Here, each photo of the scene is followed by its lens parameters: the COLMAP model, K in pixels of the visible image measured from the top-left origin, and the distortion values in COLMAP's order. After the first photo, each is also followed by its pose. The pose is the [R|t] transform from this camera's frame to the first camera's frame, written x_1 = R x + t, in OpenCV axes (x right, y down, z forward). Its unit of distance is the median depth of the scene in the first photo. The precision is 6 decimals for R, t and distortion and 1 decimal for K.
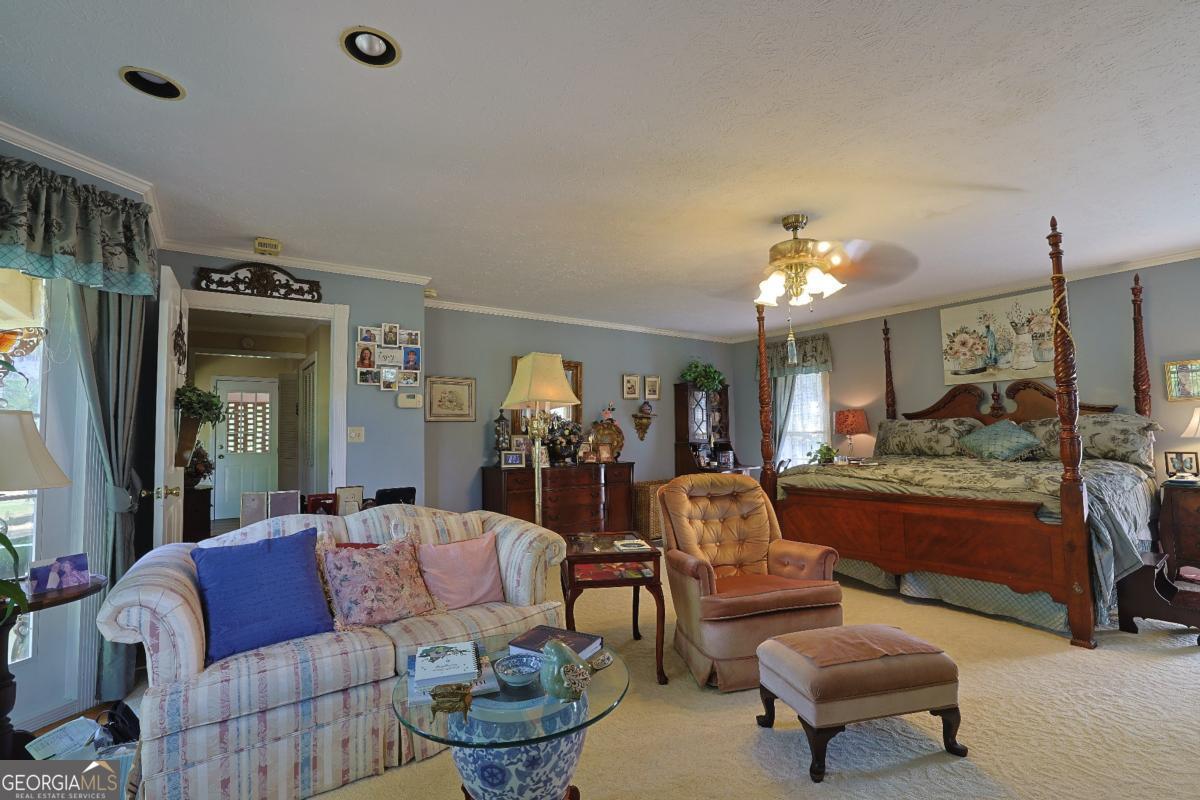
lens RADIAL K [[544.2, 0, 603.4], [0, 544.2, 403.1], [0, 0, 1]] dist [-0.028670, 0.000969]
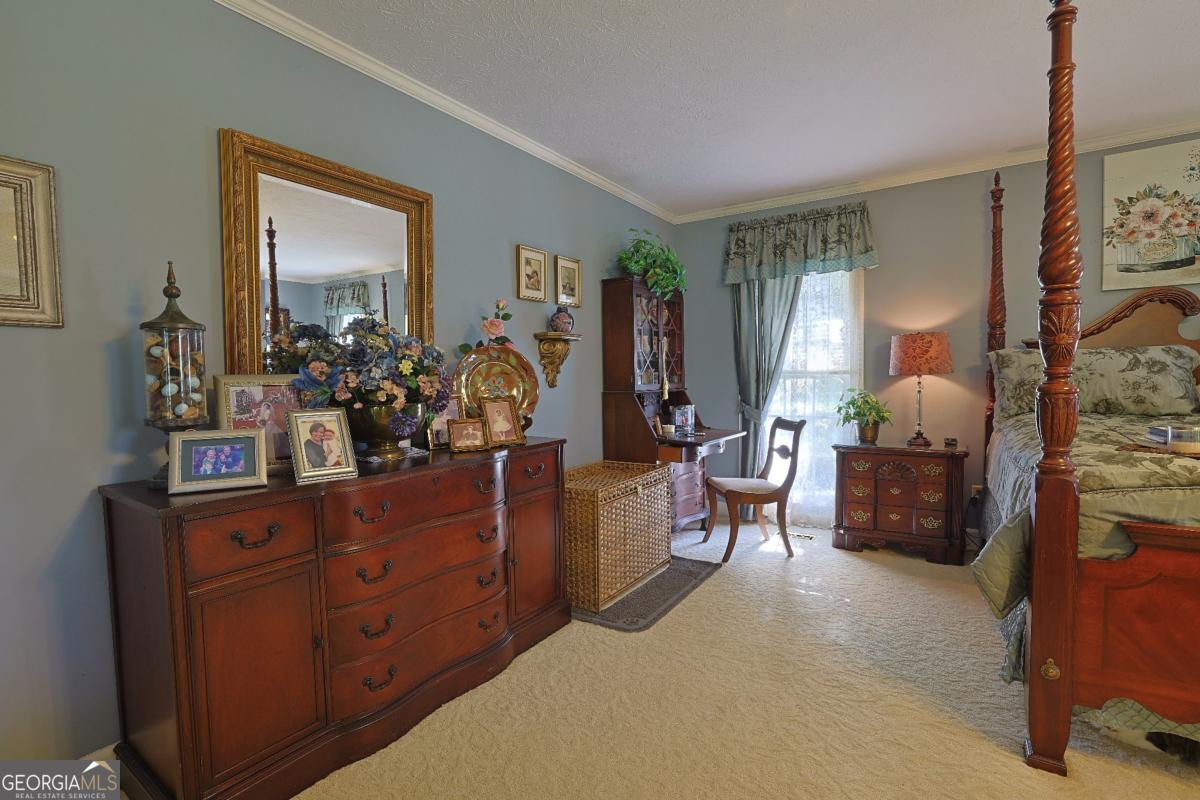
lens RADIAL K [[544.2, 0, 596.0], [0, 544.2, 404.2], [0, 0, 1]] dist [-0.028670, 0.000969]
pose [[0.939623, -0.018068, 0.341734, -0.070076], [-0.017466, 0.994772, 0.100619, 0.039163], [-0.341765, -0.100513, 0.934395, 0.619210]]
